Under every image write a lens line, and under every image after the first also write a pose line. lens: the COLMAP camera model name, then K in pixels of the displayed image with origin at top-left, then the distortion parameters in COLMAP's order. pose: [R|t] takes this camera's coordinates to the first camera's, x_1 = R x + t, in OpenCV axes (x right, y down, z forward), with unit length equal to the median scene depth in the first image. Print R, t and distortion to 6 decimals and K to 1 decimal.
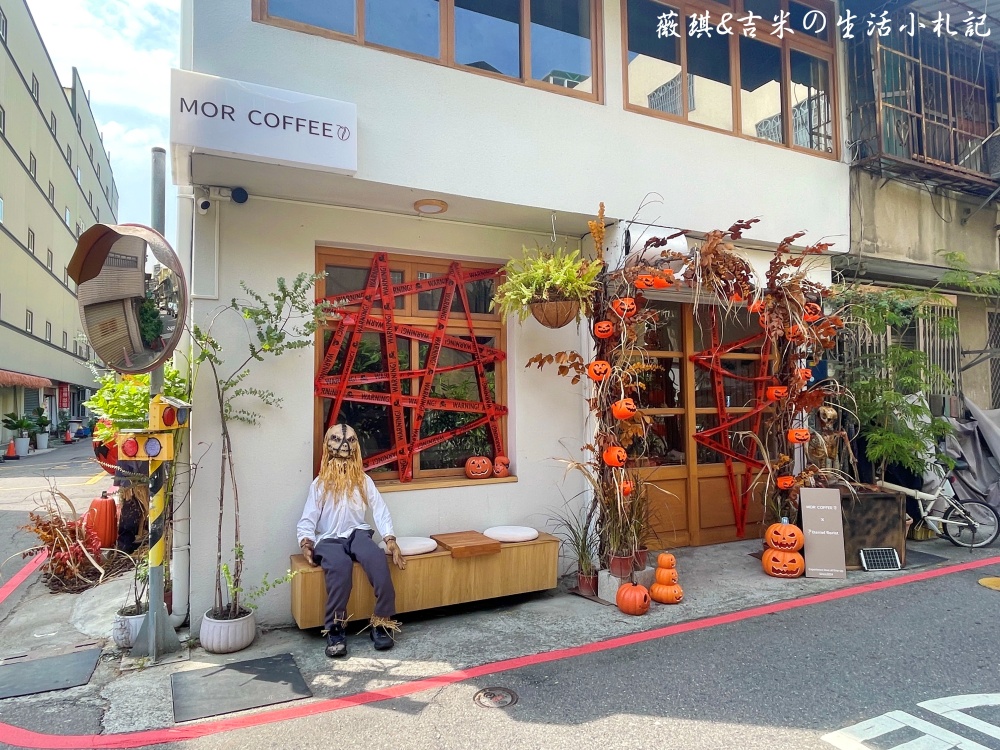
lens RADIAL K [[624.7, 0, 501.7], [0, 624.7, 378.1], [0, 0, 1]] dist [0.003105, 0.000800]
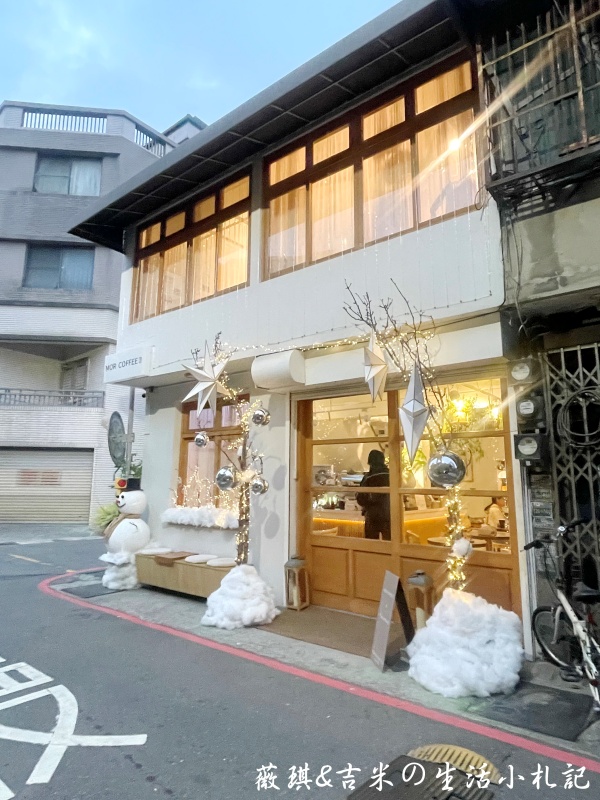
lens RADIAL K [[499.8, 0, 301.9], [0, 499.8, 397.4], [0, 0, 1]] dist [0.003105, 0.000800]
pose [[0.421574, -0.132929, -0.896998, 1.374598], [0.027024, 0.990599, -0.134099, 0.004448], [0.906391, 0.032292, 0.421204, 0.651239]]
